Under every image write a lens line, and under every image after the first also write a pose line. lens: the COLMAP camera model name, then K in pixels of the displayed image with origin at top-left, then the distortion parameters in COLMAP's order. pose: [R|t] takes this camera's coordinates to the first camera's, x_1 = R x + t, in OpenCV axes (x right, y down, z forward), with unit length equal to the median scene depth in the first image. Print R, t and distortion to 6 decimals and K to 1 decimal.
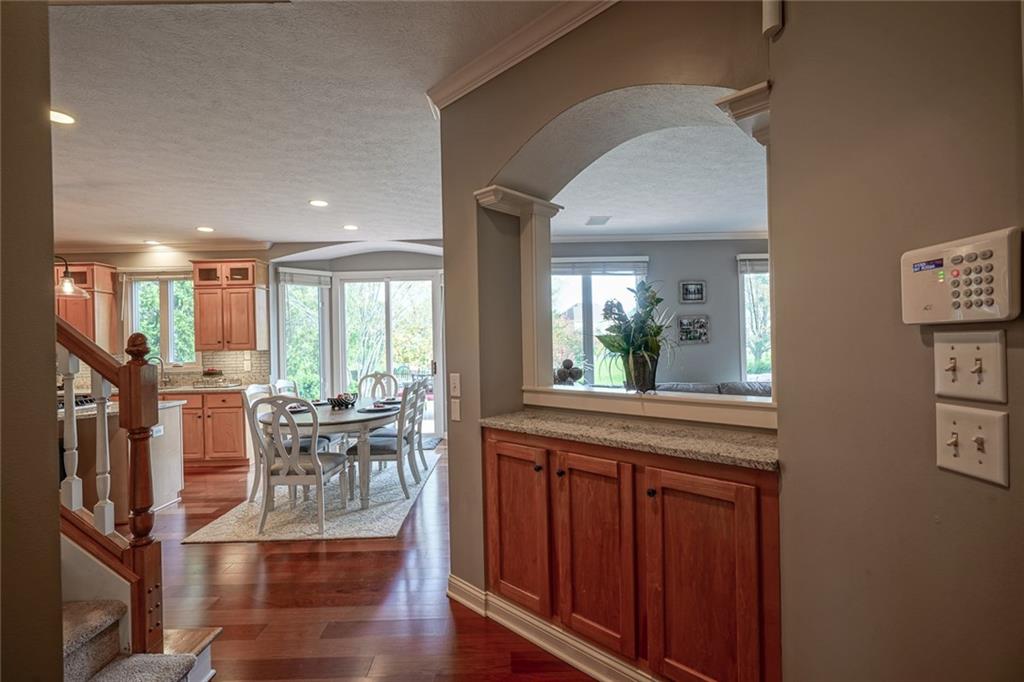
lens RADIAL K [[462.7, 0, 509.5], [0, 462.7, 343.4], [0, 0, 1]] dist [-0.006155, 0.000569]
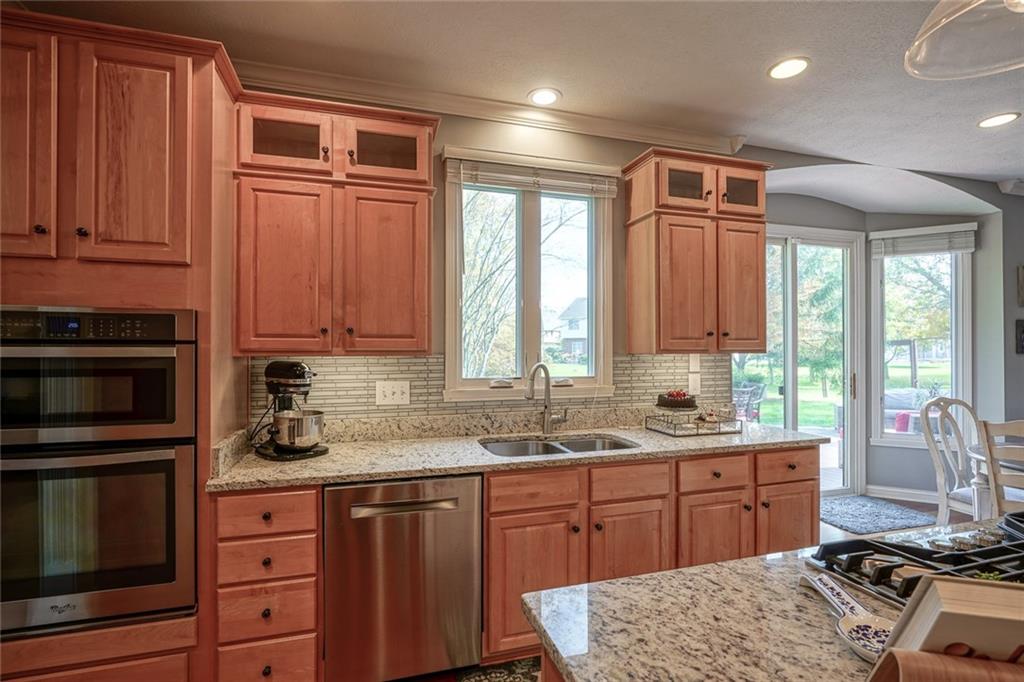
lens RADIAL K [[469.6, 0, 511.3], [0, 469.6, 348.0], [0, 0, 1]] dist [-0.004779, 0.000847]
pose [[0.961019, 0.021782, 0.275624, -0.902946], [-0.020095, 0.999758, -0.008946, 0.018343], [-0.275752, 0.003059, 0.961224, 0.580267]]
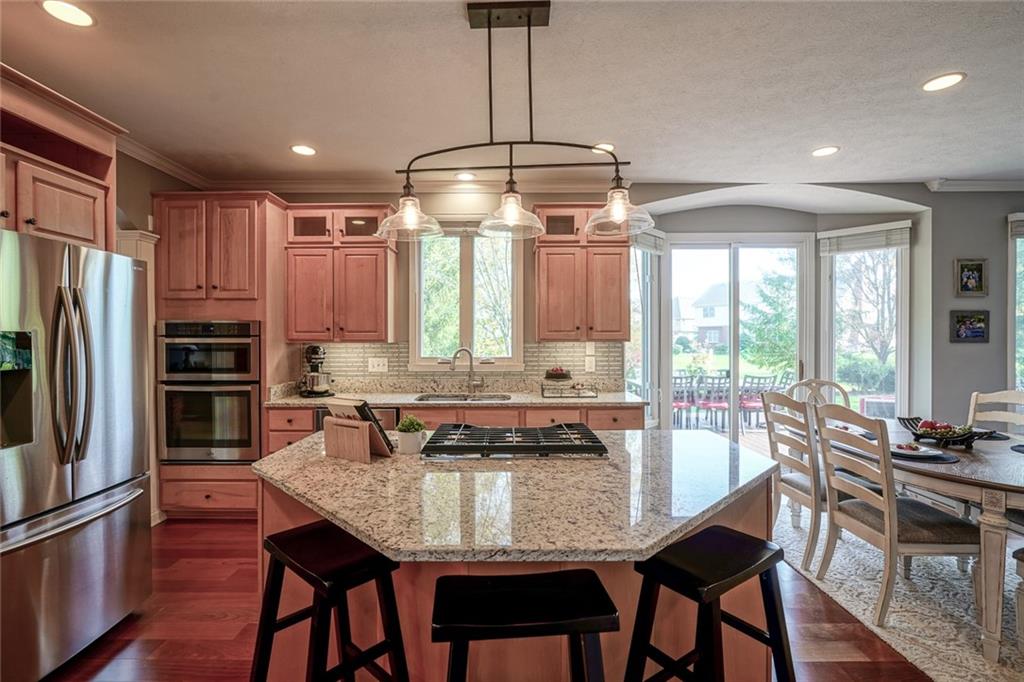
lens RADIAL K [[462.7, 0, 509.5], [0, 462.7, 343.4], [0, 0, 1]] dist [-0.006155, 0.000569]
pose [[0.999711, 0.020255, -0.012921, -0.684939], [-0.020111, 0.999736, 0.011138, 0.012875], [0.013143, -0.010875, 0.999854, 0.324215]]
